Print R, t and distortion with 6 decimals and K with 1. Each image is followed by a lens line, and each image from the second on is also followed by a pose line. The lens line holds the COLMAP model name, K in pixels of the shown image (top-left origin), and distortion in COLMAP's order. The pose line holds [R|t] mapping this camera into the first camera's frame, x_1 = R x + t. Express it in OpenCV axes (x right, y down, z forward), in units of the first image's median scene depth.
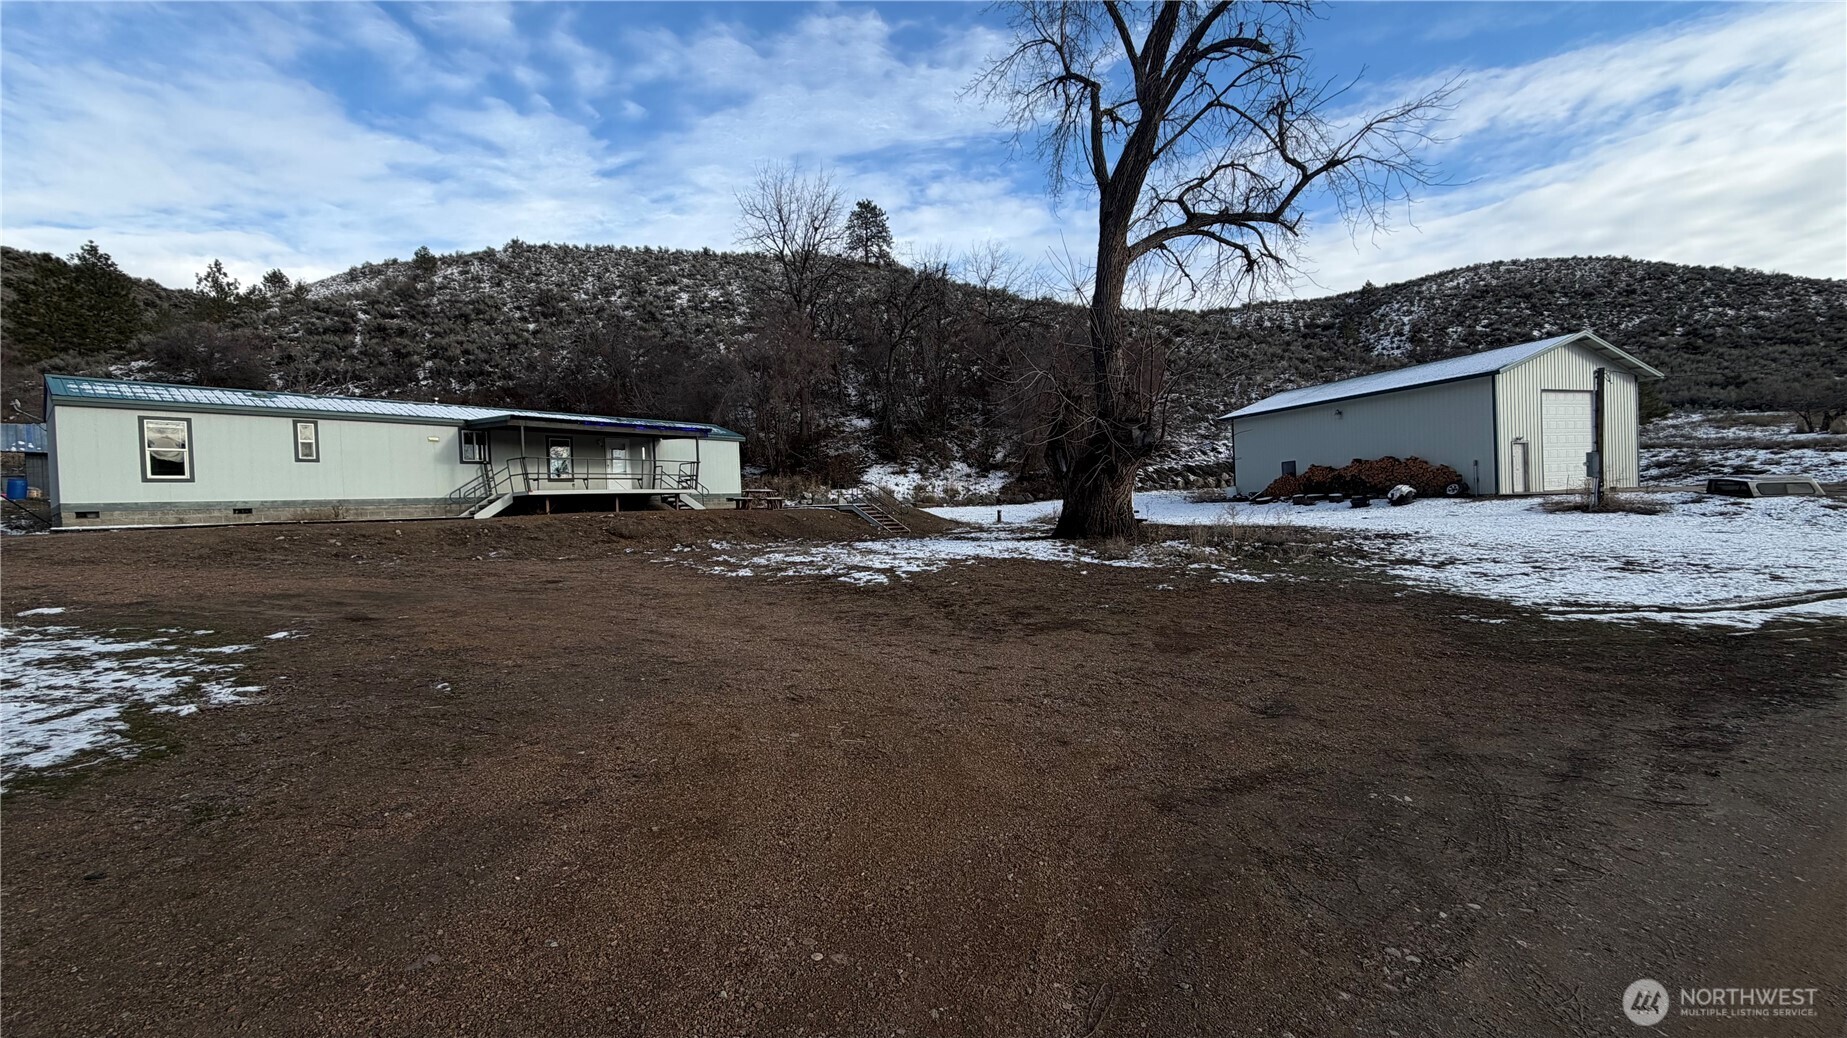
lens RADIAL K [[725.3, 0, 919.7], [0, 725.3, 522.9], [0, 0, 1]] dist [-0.004063, 0.000710]
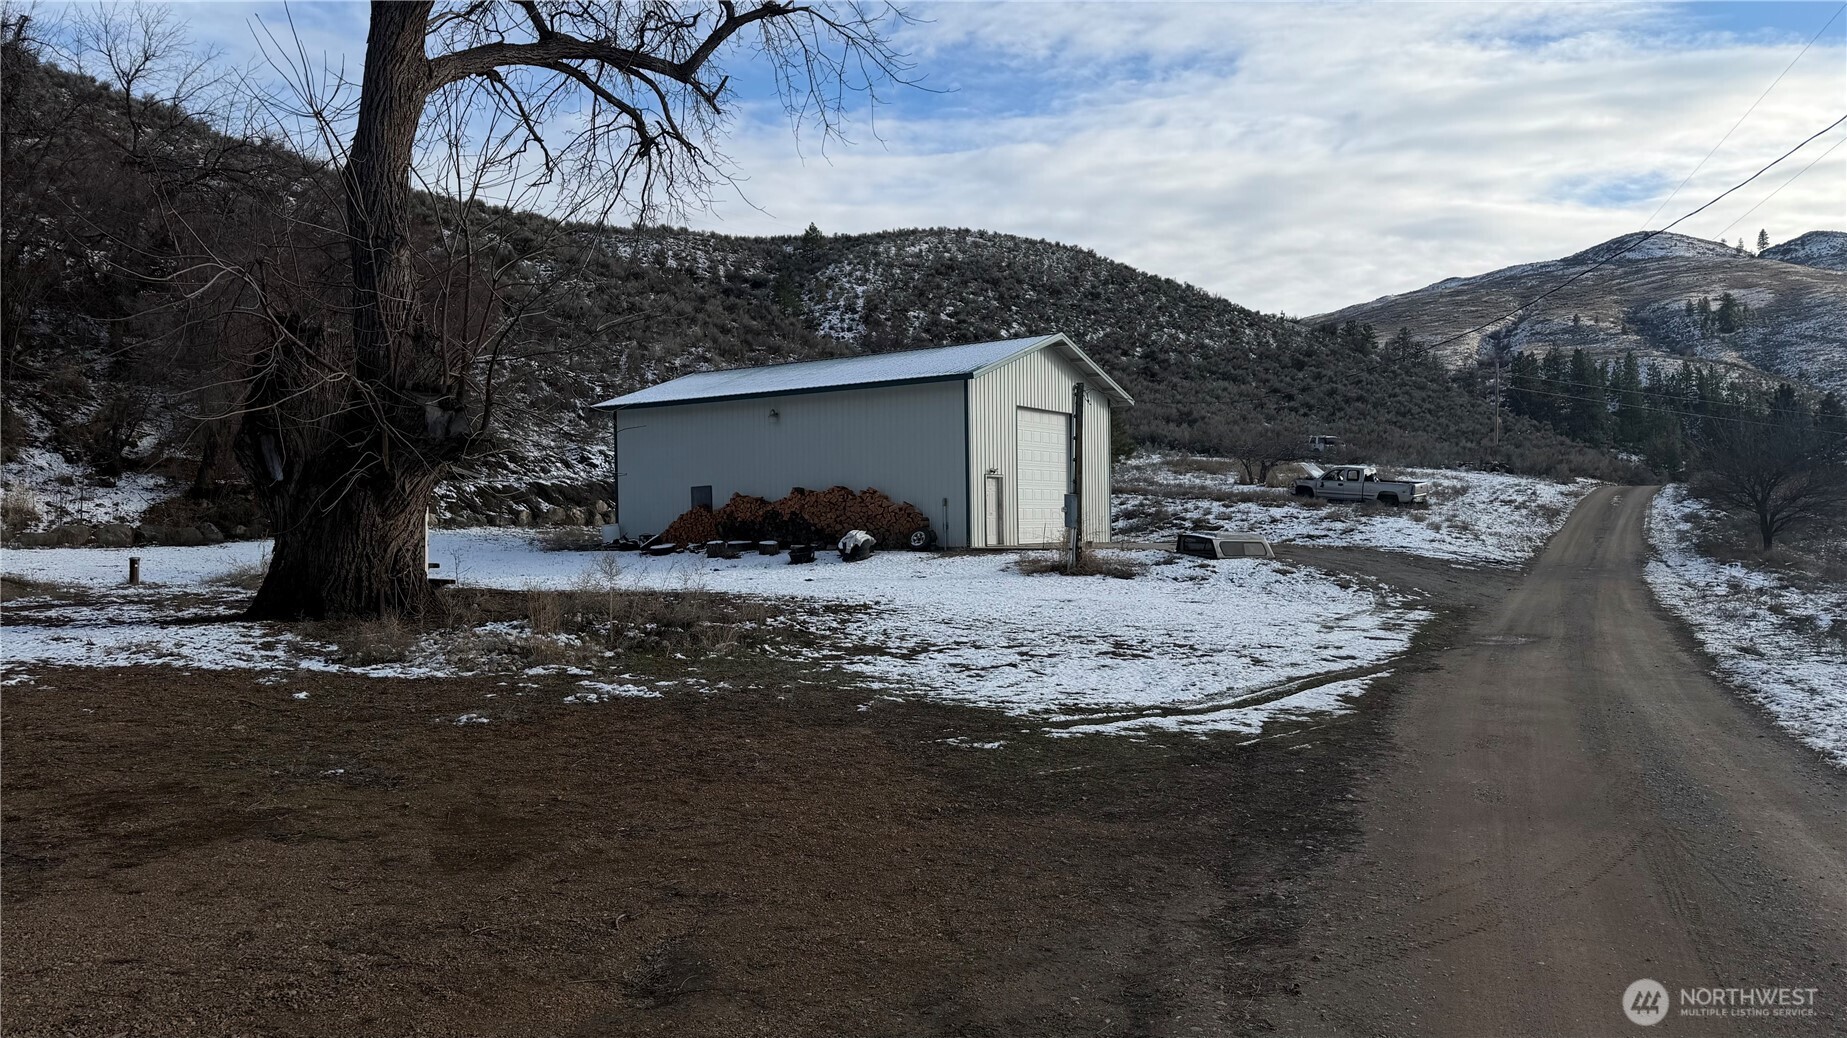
lens RADIAL K [[1265.8, 0, 926.9], [0, 1265.8, 535.6], [0, 0, 1]] dist [0.059714, -0.037916]
pose [[0.797261, 0.028569, 0.602958, 0.023563], [-0.005575, 0.999185, -0.039971, -0.001844], [-0.603609, 0.028506, 0.796771, 0.047173]]
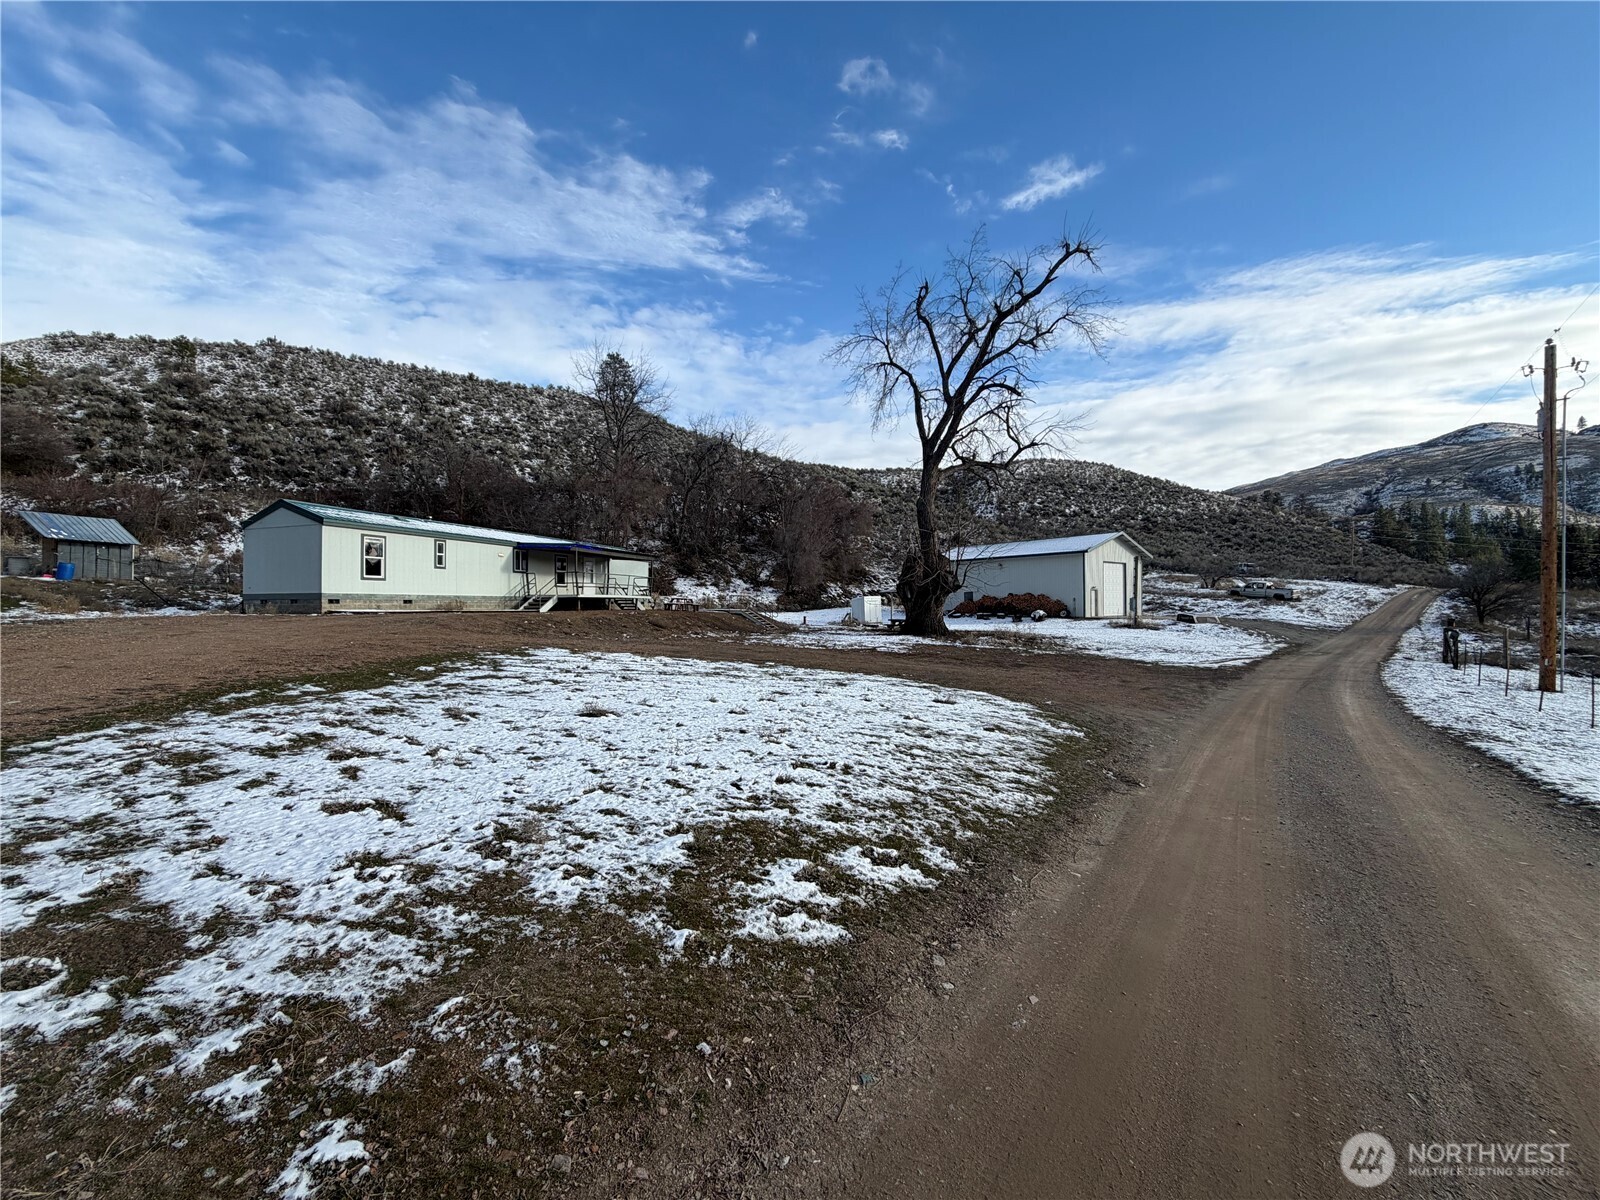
lens RADIAL K [[637.1, 0, 791.3], [0, 637.1, 607.7], [0, 0, 1]] dist [0.000088, 0.000327]
pose [[0.946672, 0.037079, 0.320058, -0.520838], [-0.028506, 0.999099, -0.031430, 0.010925], [-0.320935, 0.020631, 0.946876, -0.361444]]
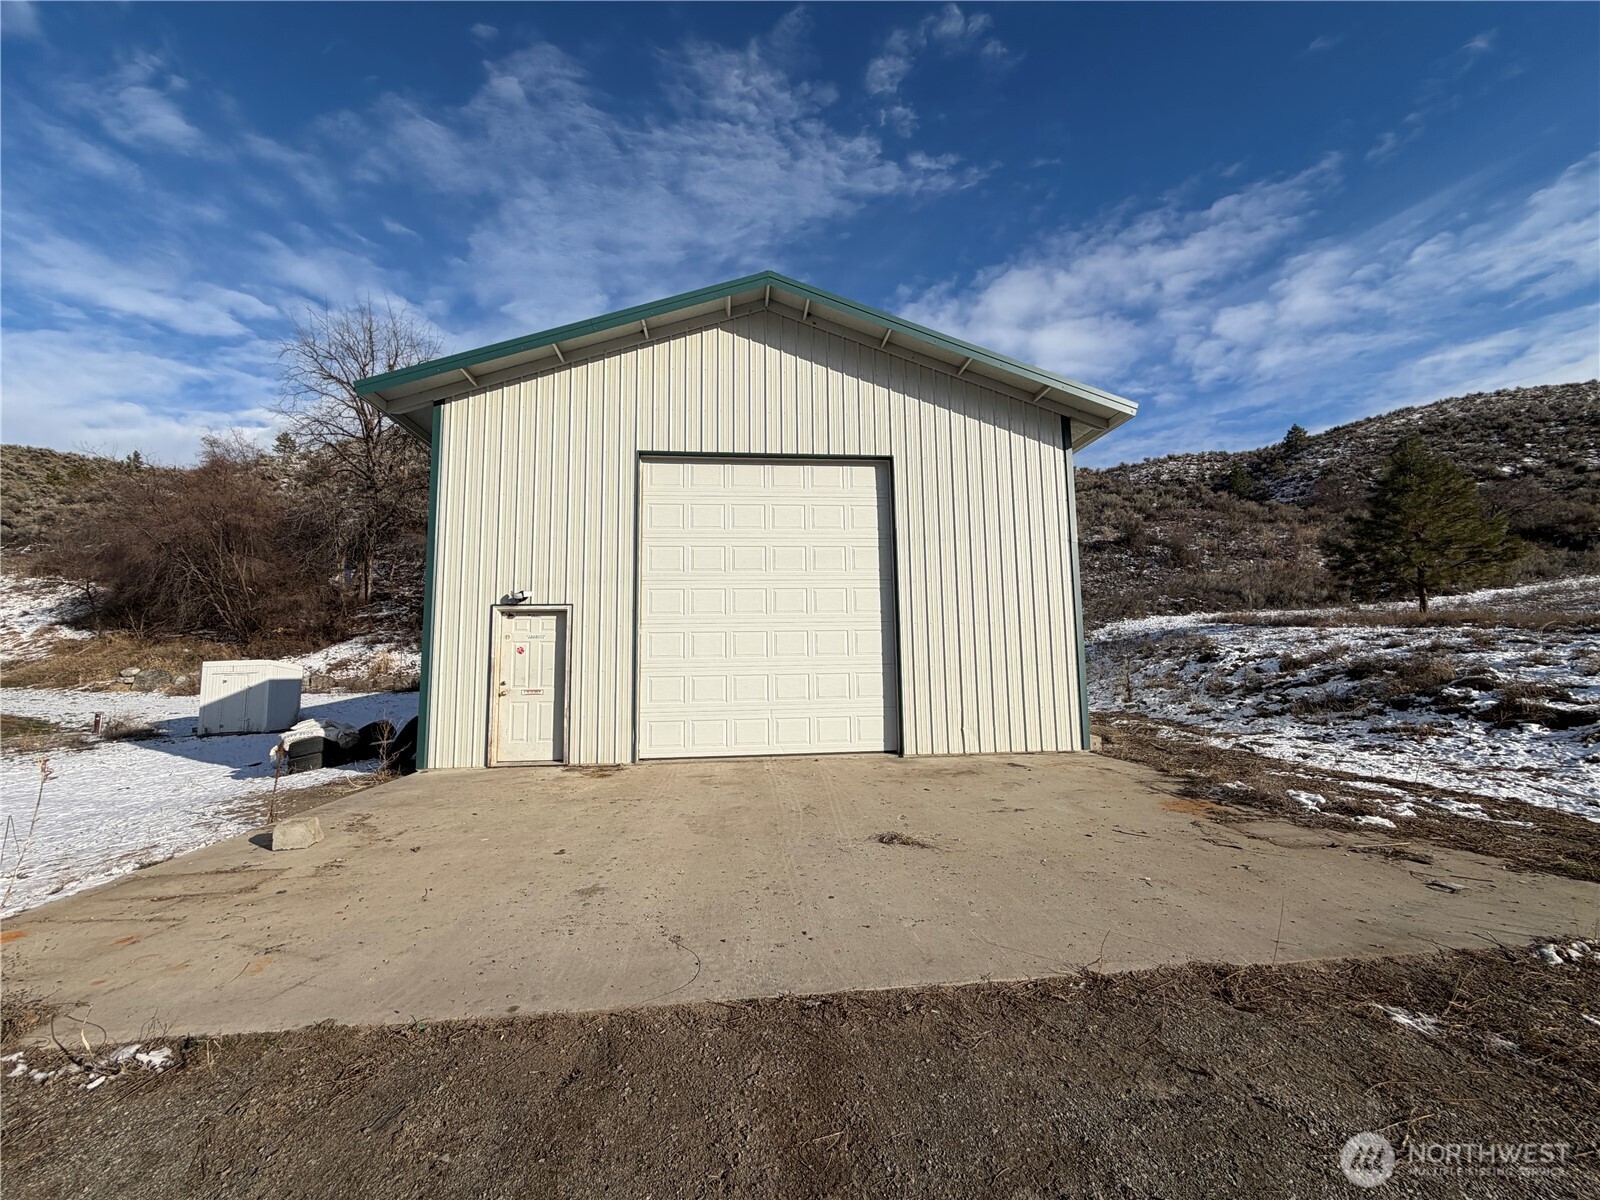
lens RADIAL K [[637.1, 0, 801.6], [0, 637.1, 599.5], [0, 0, 1]] dist [0.000088, 0.000327]
pose [[0.974988, 0.001328, -0.222253, 1.082100], [-0.028783, 0.992316, -0.120337, -0.082973], [0.220386, 0.123724, 0.967534, 0.778630]]
